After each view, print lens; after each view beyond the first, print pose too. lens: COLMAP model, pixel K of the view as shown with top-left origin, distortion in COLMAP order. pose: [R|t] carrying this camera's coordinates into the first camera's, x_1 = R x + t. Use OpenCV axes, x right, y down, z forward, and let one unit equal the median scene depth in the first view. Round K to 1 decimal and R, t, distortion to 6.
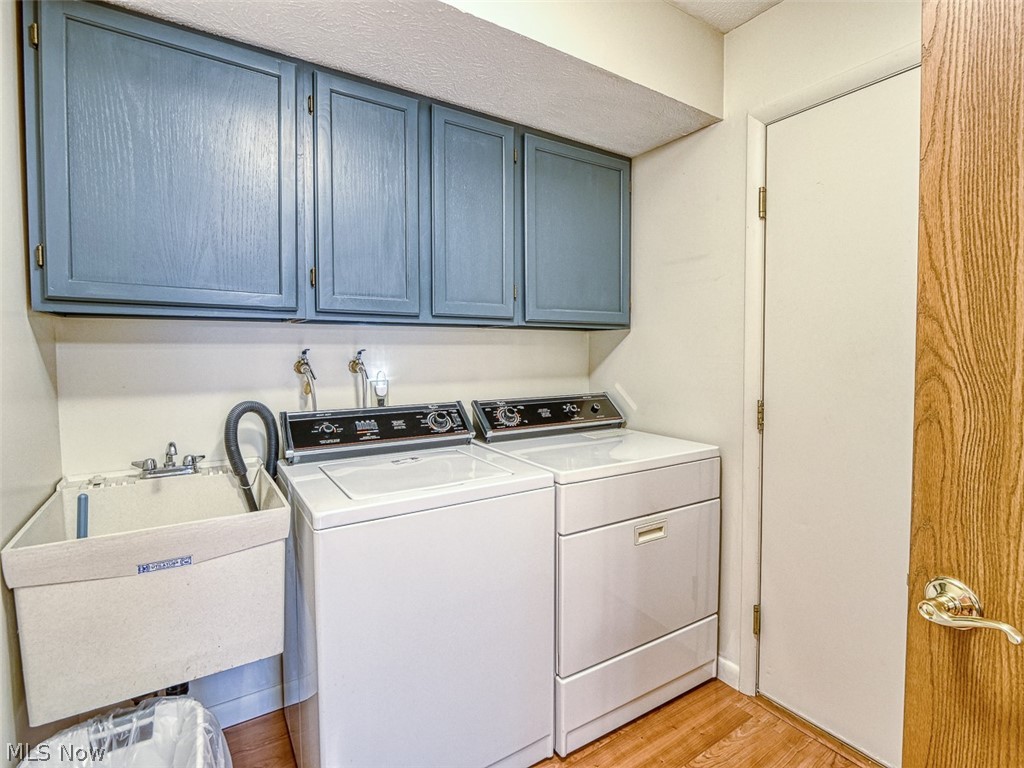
lens RADIAL K [[496.8, 0, 515.8], [0, 496.8, 371.3], [0, 0, 1]] dist [-0.014415, -0.001450]
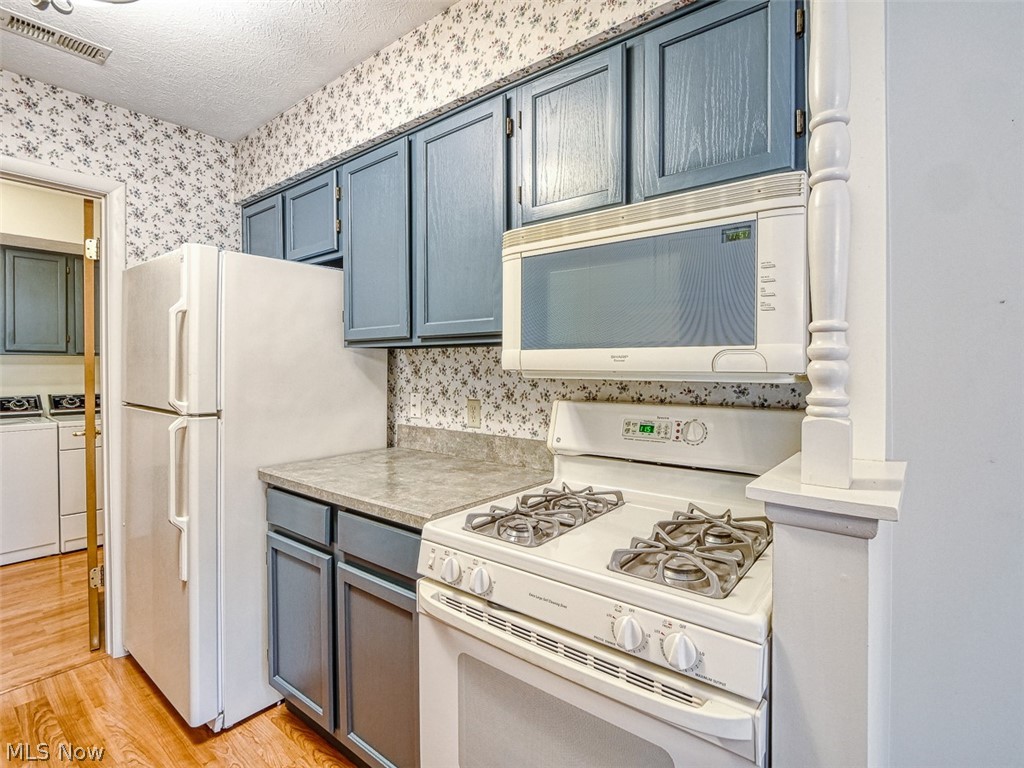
lens RADIAL K [[505.7, 0, 517.3], [0, 505.7, 372.2], [0, 0, 1]] dist [-0.011219, -0.000879]
pose [[0.950512, -0.001003, 0.310686, 1.277337], [0.010068, 0.999569, -0.027574, 0.056315], [-0.310525, 0.029337, 0.950112, -1.705761]]
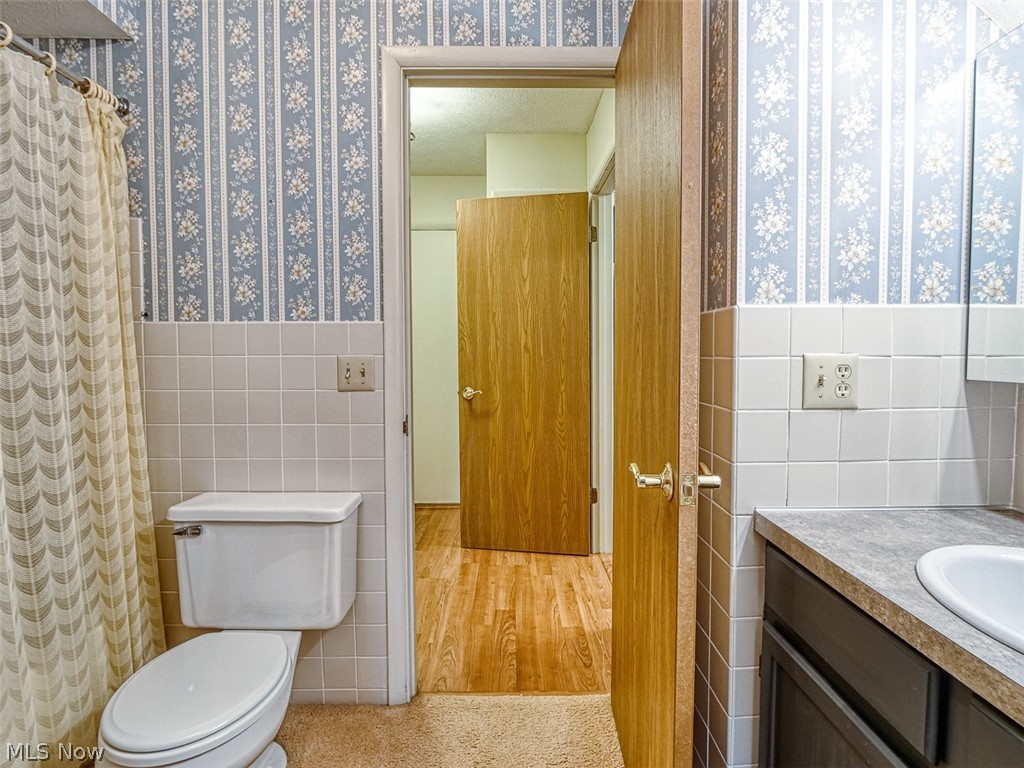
lens RADIAL K [[509.7, 0, 513.9], [0, 509.7, 373.4], [0, 0, 1]] dist [-0.011698, -0.000998]
pose [[0.539791, -0.034552, 0.841090, -1.093910], [0.035929, 0.999192, 0.017989, 0.105322], [-0.841032, 0.020509, 0.540597, -0.720141]]
